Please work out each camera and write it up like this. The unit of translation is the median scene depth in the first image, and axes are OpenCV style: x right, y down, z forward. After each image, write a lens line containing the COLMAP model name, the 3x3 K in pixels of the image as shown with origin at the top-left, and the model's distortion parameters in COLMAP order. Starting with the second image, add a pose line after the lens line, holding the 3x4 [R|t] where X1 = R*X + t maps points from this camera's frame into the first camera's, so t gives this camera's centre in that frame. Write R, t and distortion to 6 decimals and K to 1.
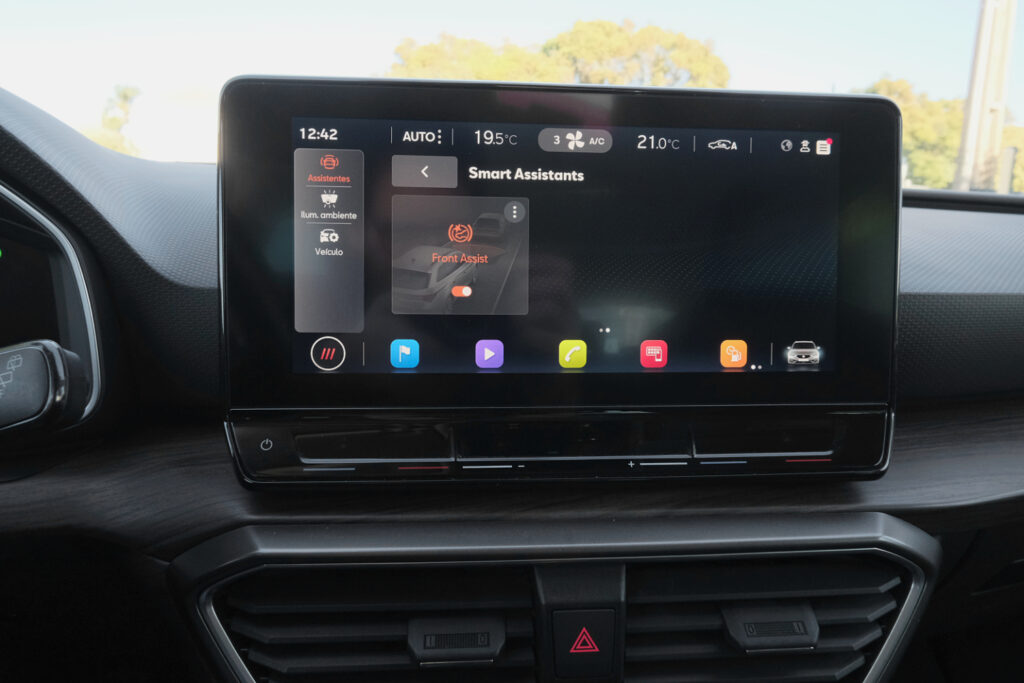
lens RADIAL K [[652.7, 0, 515.1], [0, 652.7, 341.0], [0, 0, 1]] dist [-0.001397, -0.000914]
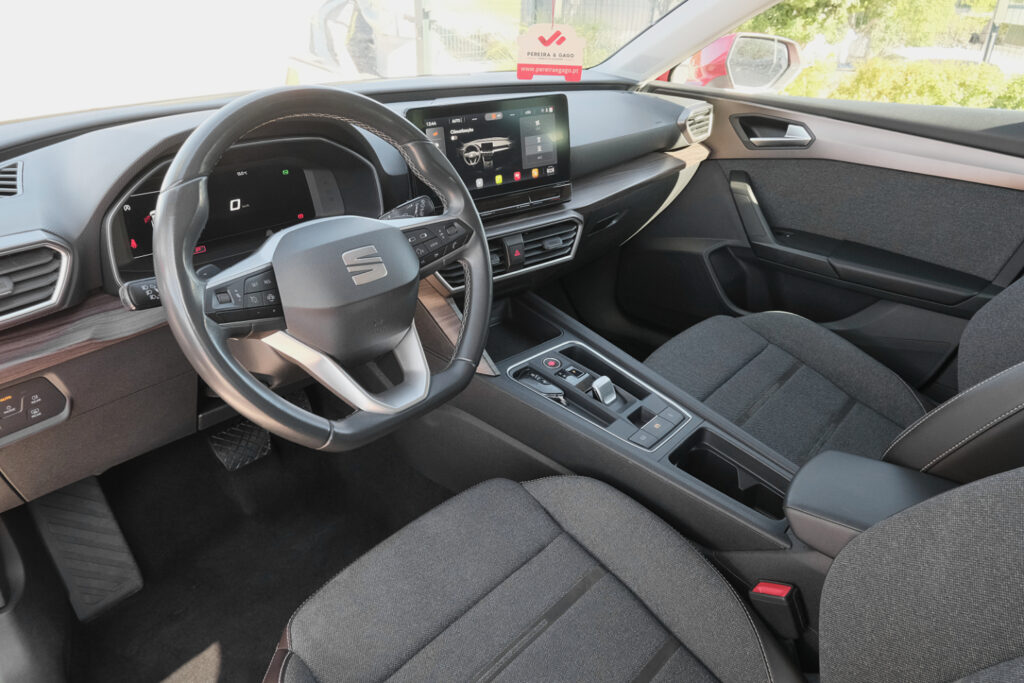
lens RADIAL K [[649.3, 0, 512.0], [0, 649.3, 341.5], [0, 0, 1]] dist [-0.009794, 0.001256]
pose [[0.838900, -0.262038, 0.477056, -1.794652], [0.095571, 0.933781, 0.344847, -0.373592], [-0.535829, -0.243699, 0.808392, -2.134986]]
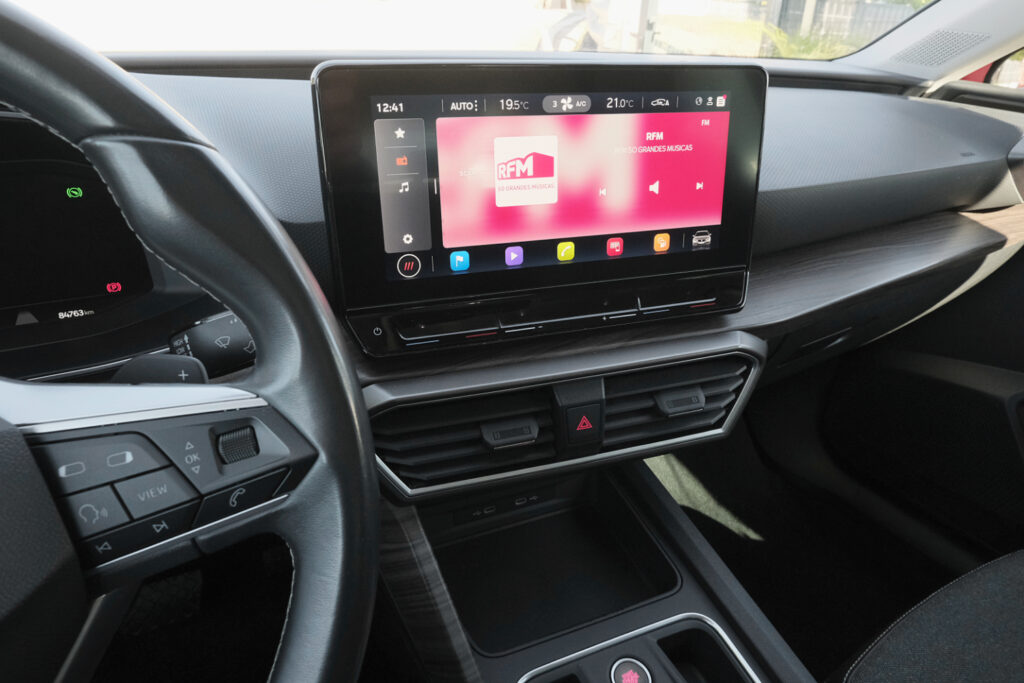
lens RADIAL K [[641.1, 0, 518.3], [0, 641.1, 339.0], [0, 0, 1]] dist [-0.009993, 0.000673]
pose [[0.969114, -0.104615, 0.223324, -0.383501], [0.033958, 0.953547, 0.299325, -0.242704], [-0.244264, -0.282497, 0.927648, -0.426941]]
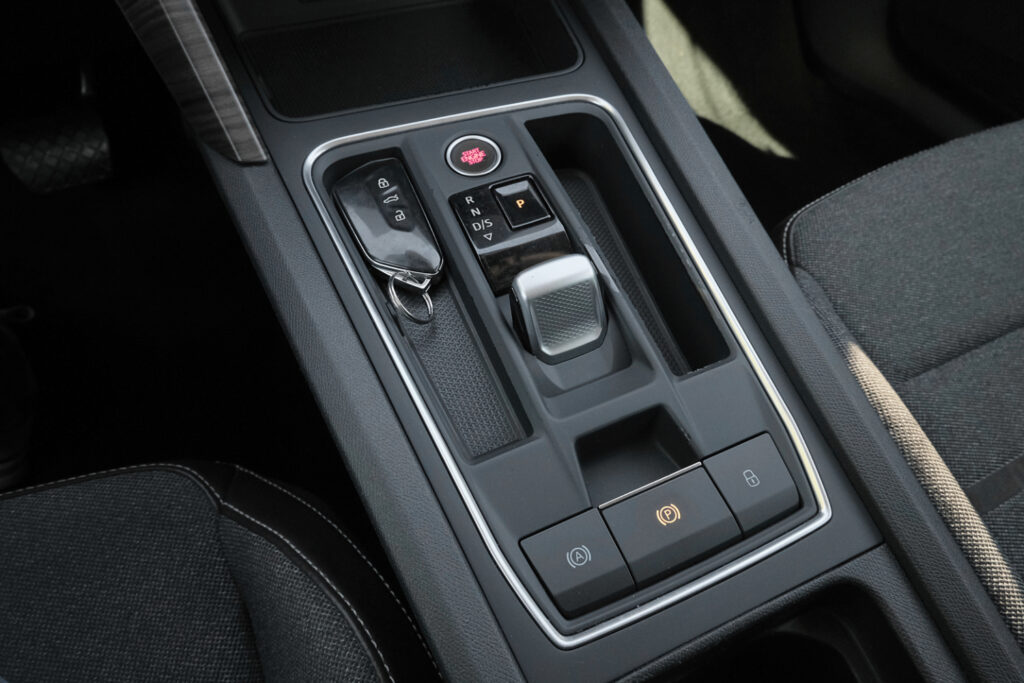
lens RADIAL K [[652.1, 0, 511.0], [0, 652.1, 343.4], [0, 0, 1]] dist [-0.002904, 0.000097]
pose [[0.990548, -0.125019, 0.056428, 0.119863], [0.051385, 0.719667, 0.692415, 0.487119], [-0.127175, -0.682971, 0.719289, -0.349491]]
